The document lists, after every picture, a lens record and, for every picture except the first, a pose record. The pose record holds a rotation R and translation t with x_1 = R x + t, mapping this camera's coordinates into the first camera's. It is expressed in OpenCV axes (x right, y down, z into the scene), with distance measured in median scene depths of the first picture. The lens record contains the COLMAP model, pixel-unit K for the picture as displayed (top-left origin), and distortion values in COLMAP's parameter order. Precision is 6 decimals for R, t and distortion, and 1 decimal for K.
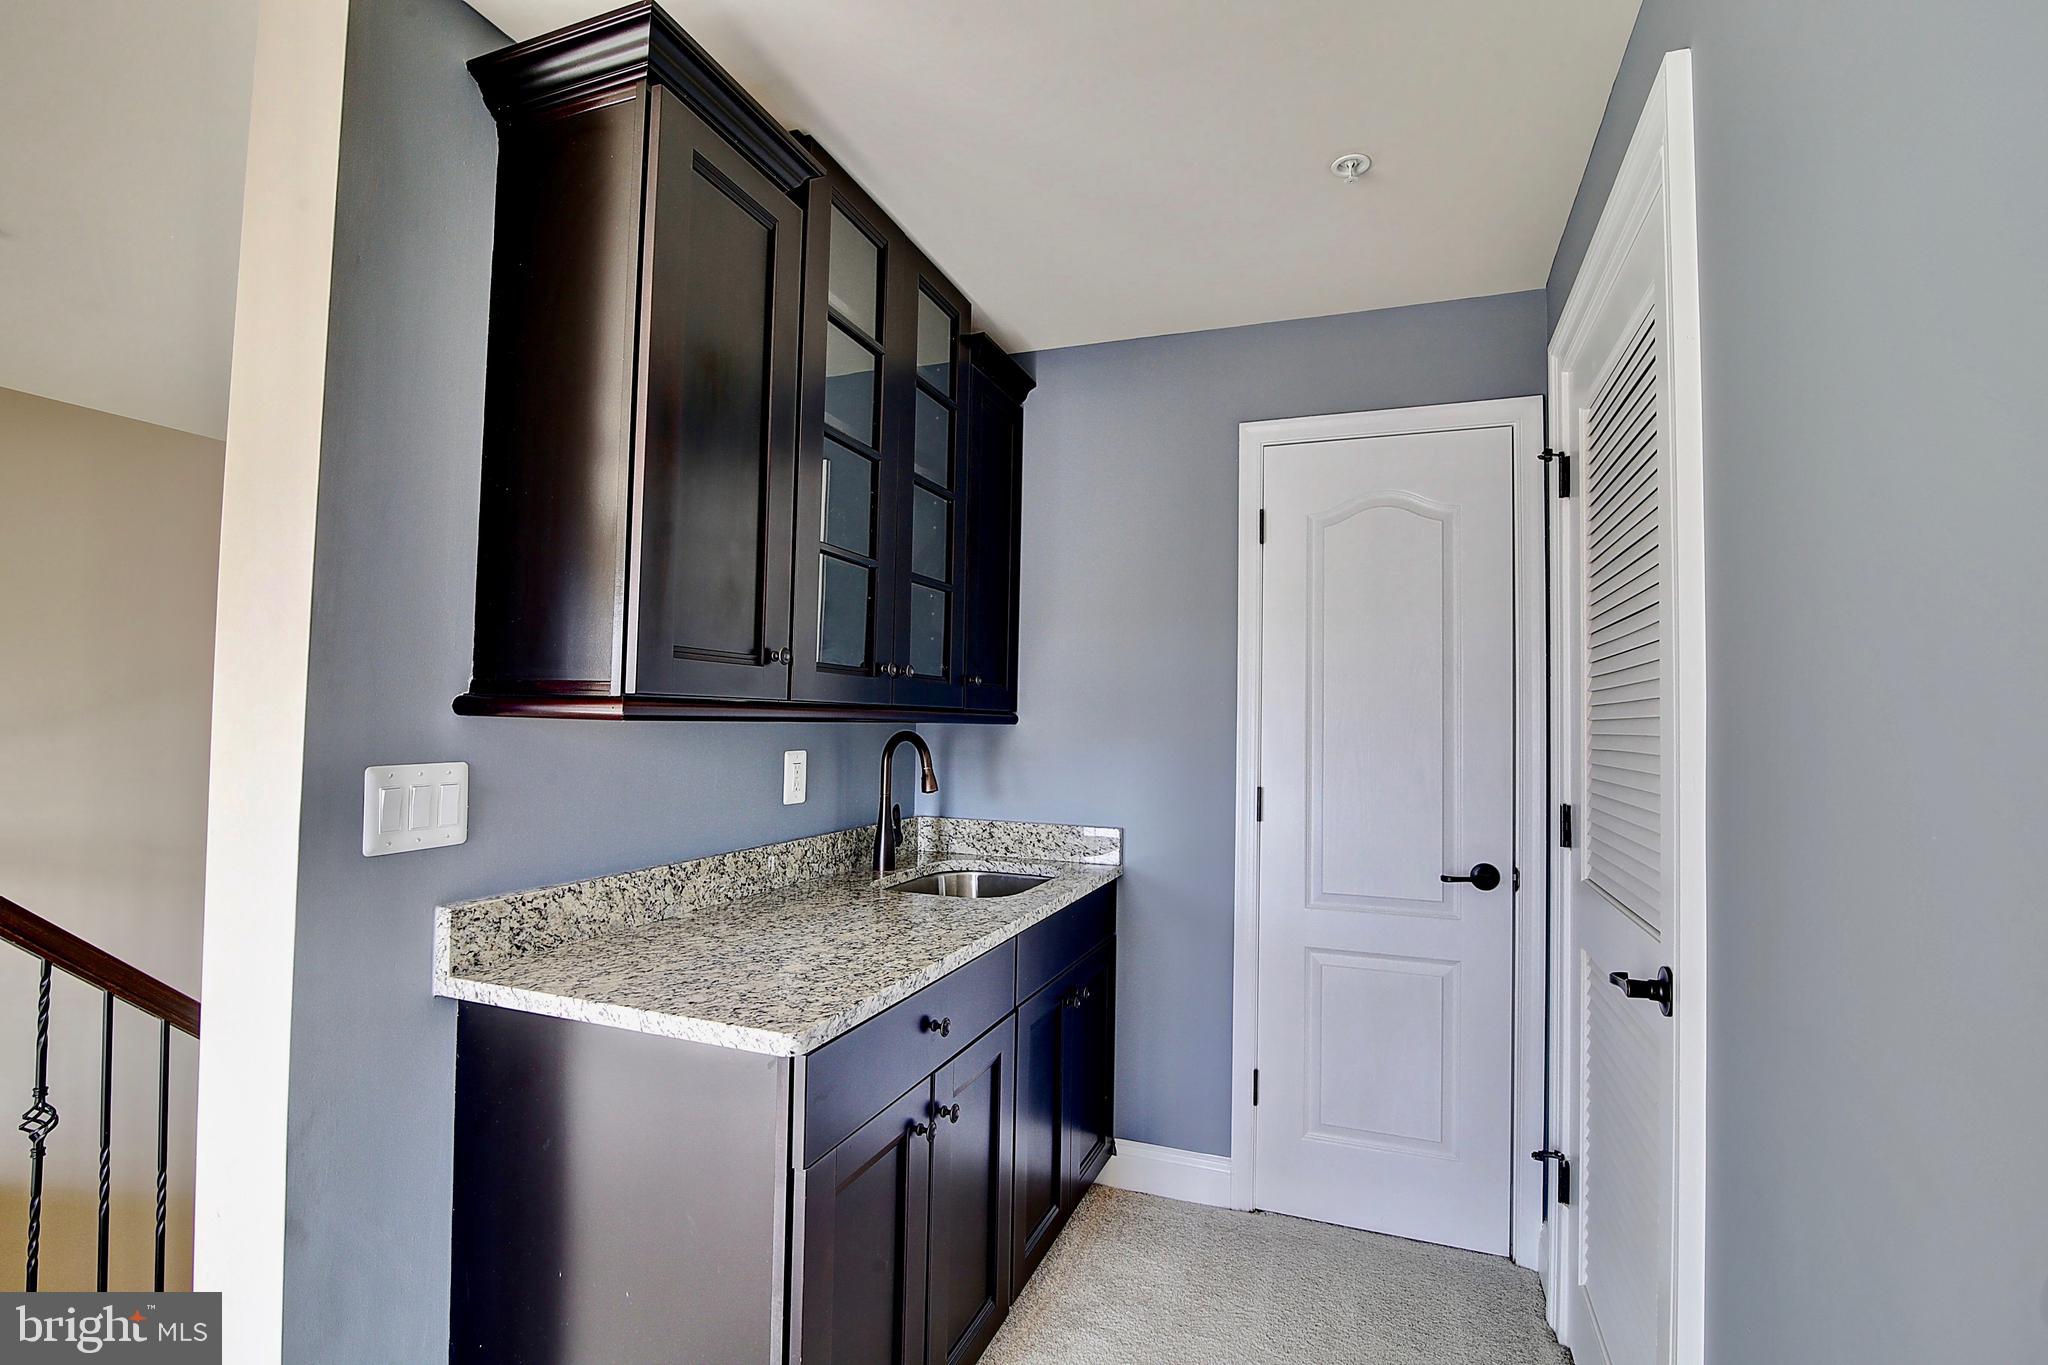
lens RADIAL K [[944.3, 0, 1012.2], [0, 944.3, 685.1], [0, 0, 1]] dist [-0.017402, 0.000270]
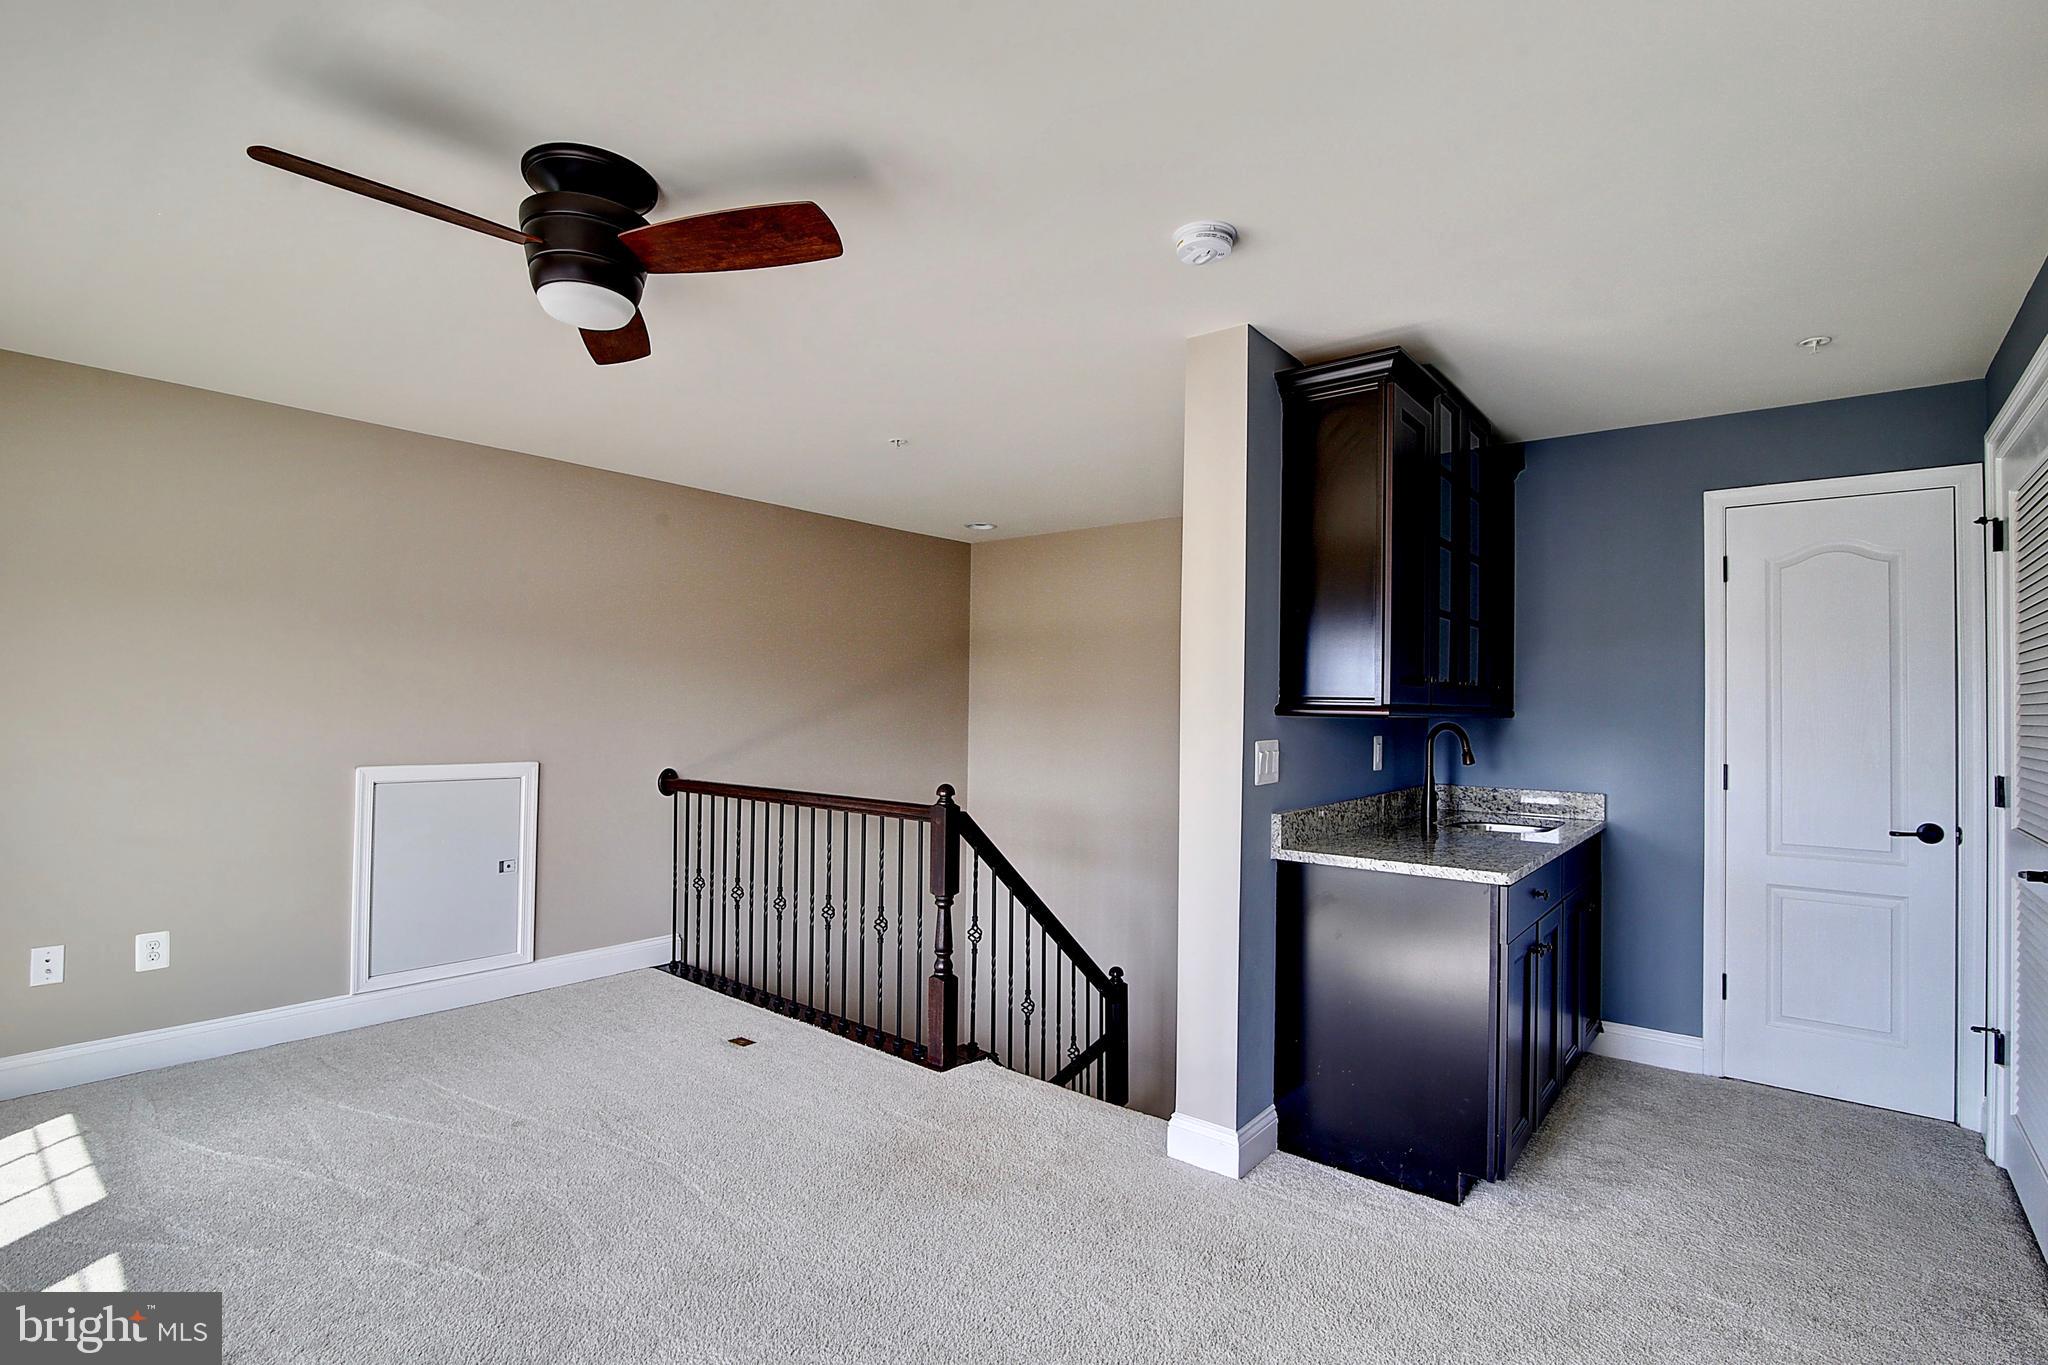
lens RADIAL K [[944.3, 0, 1033.5], [0, 944.3, 686.8], [0, 0, 1]] dist [-0.017402, 0.000270]
pose [[0.952836, -0.011881, -0.303252, -0.324932], [0.015274, 0.999844, 0.008817, -0.034660], [0.303100, -0.013033, 0.952870, -0.677129]]
